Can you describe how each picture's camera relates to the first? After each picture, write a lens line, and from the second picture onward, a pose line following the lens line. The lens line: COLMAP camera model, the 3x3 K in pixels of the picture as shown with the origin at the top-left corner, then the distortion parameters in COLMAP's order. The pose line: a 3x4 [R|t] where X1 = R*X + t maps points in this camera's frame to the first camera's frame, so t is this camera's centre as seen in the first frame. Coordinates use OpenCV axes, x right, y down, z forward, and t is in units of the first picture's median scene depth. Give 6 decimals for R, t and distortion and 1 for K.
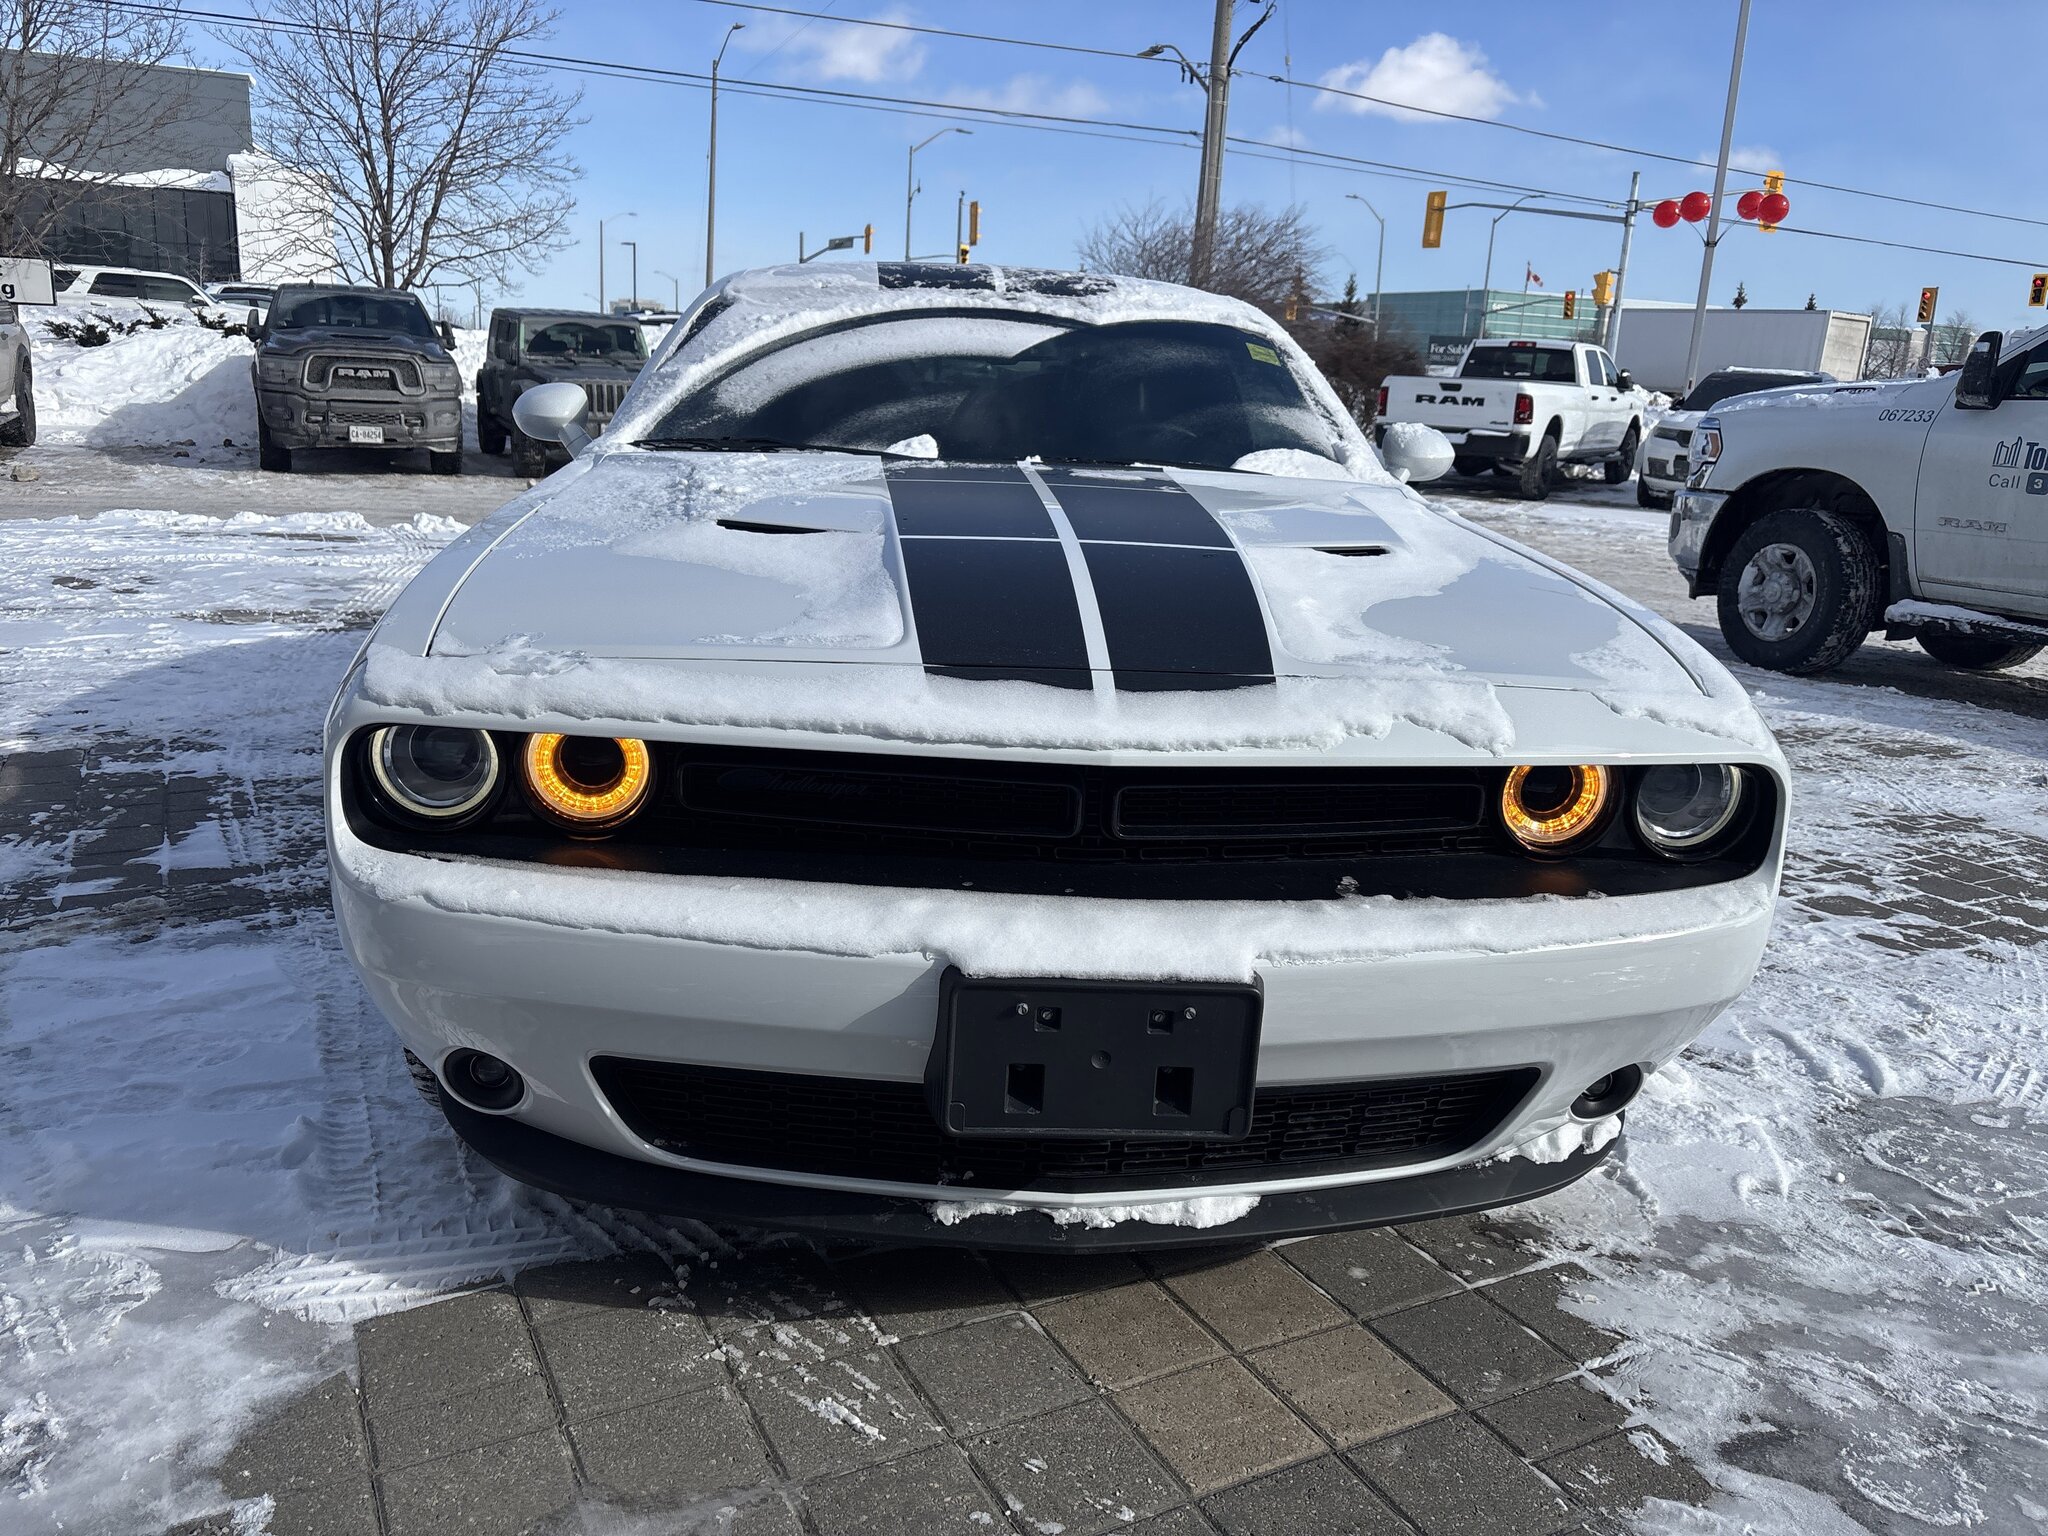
lens RADIAL K [[1514.4, 0, 967.5], [0, 1514.4, 757.7], [0, 0, 1]] dist [0.024957, -0.005216]
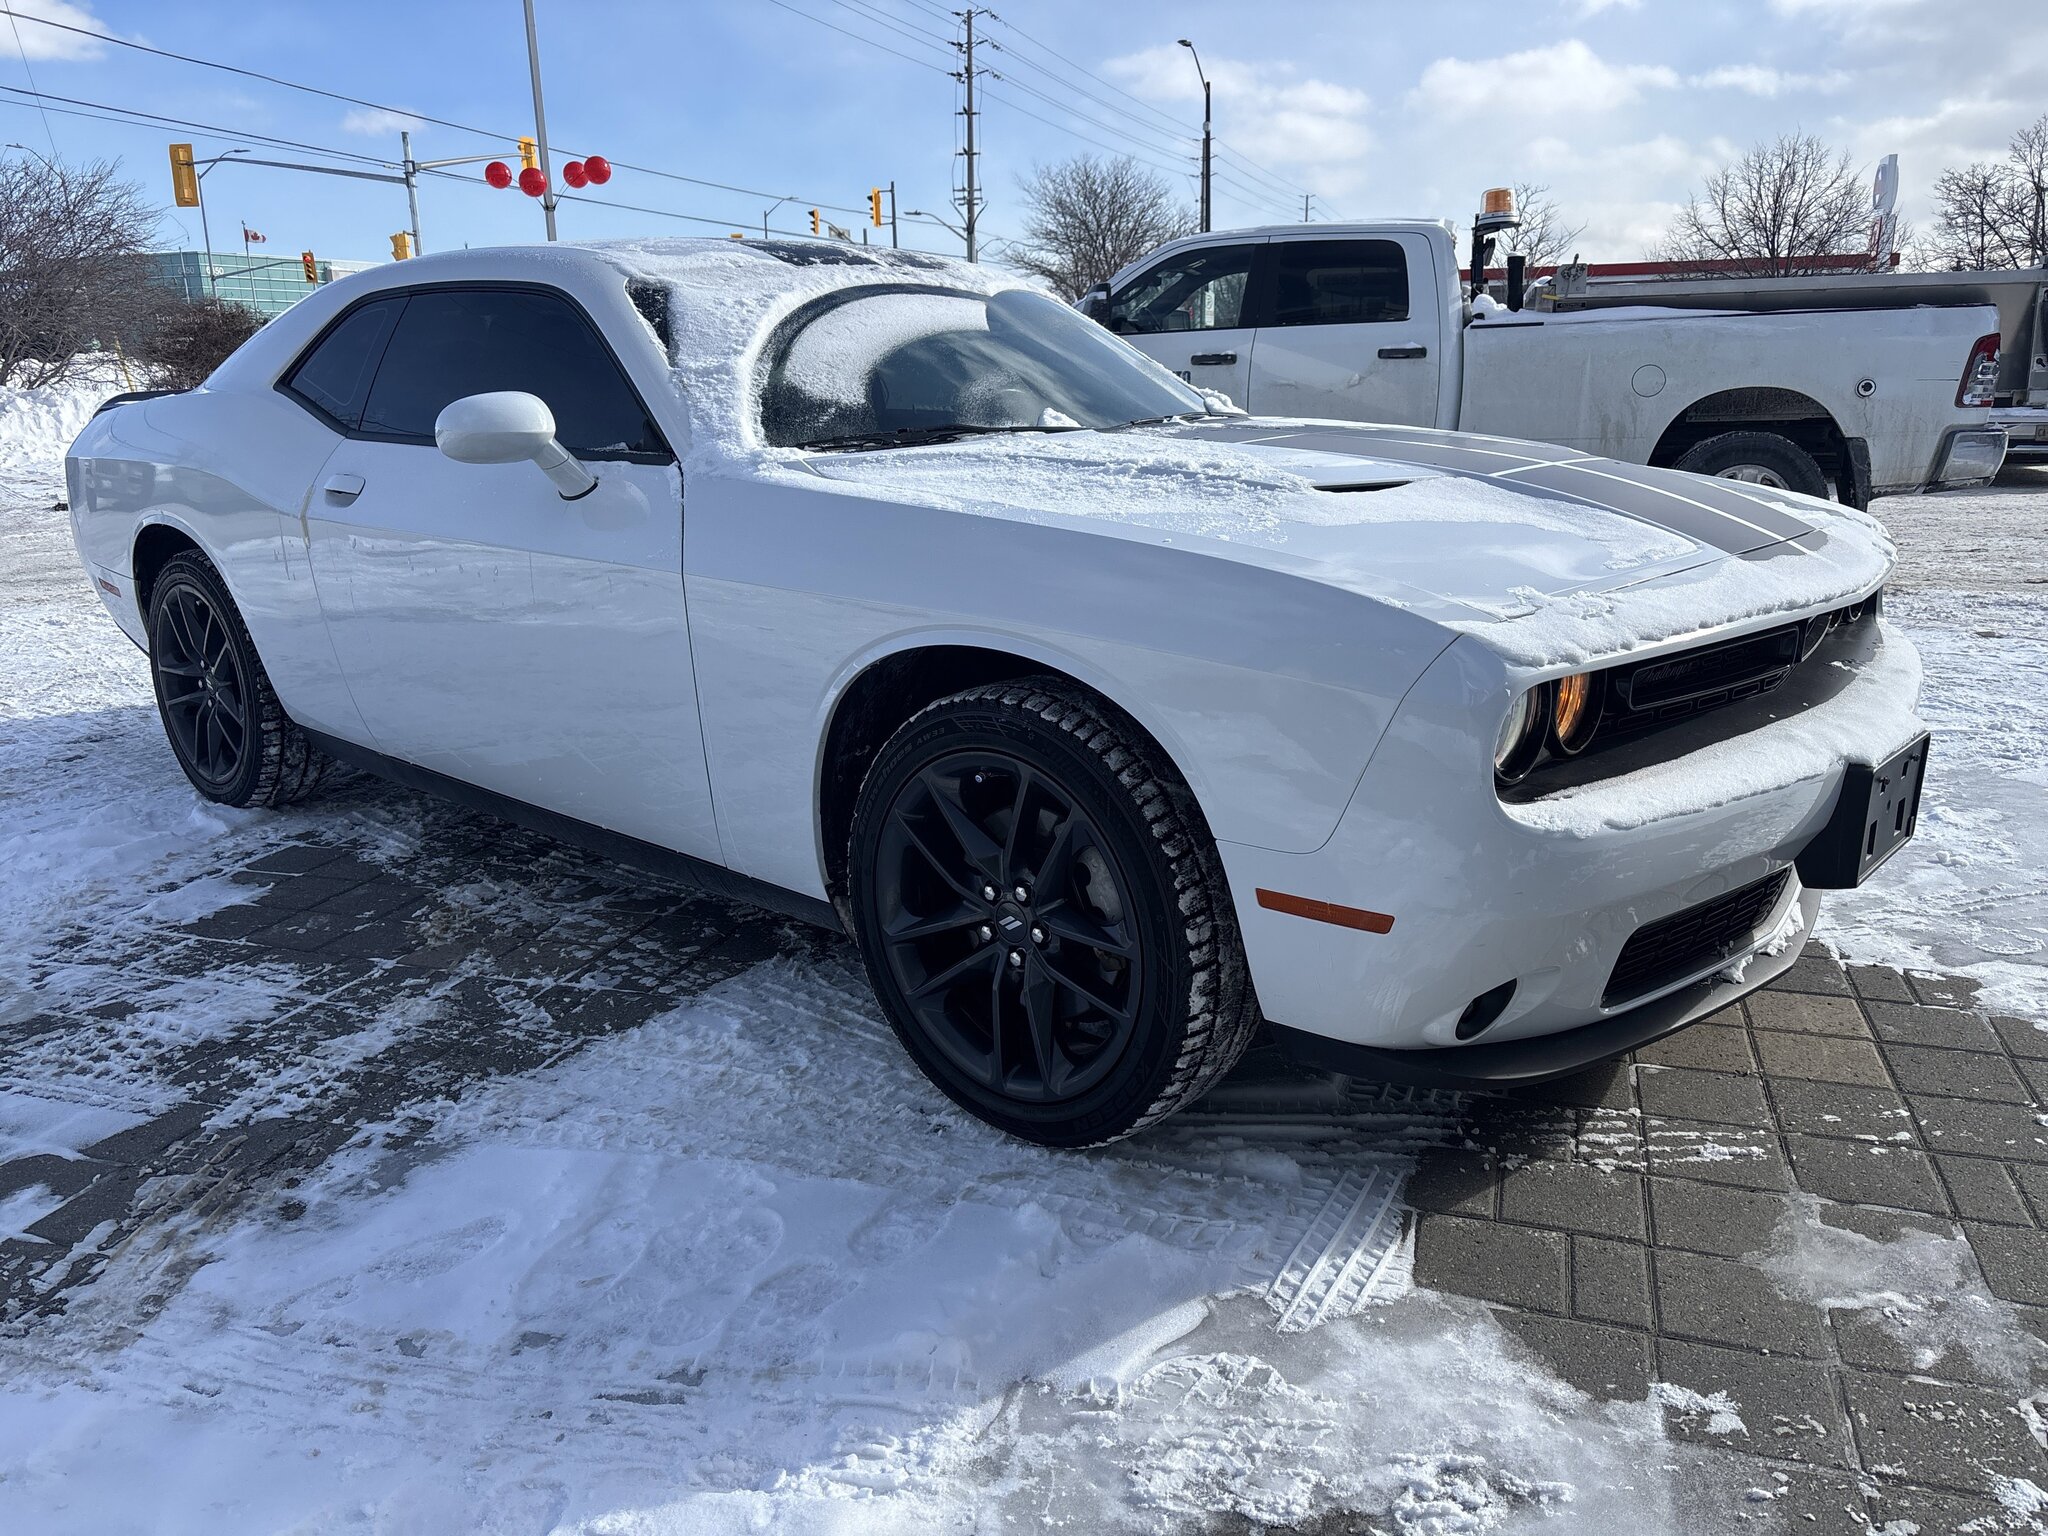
lens RADIAL K [[1549.5, 0, 1024.0], [0, 1549.5, 768.0], [0, 0, 1]] dist [0.002930, 0.002233]
pose [[0.716505, -0.233710, 0.657267, -0.704125], [0.217982, 0.970037, 0.107295, -0.082372], [-0.662649, 0.066395, 0.745981, 0.215612]]
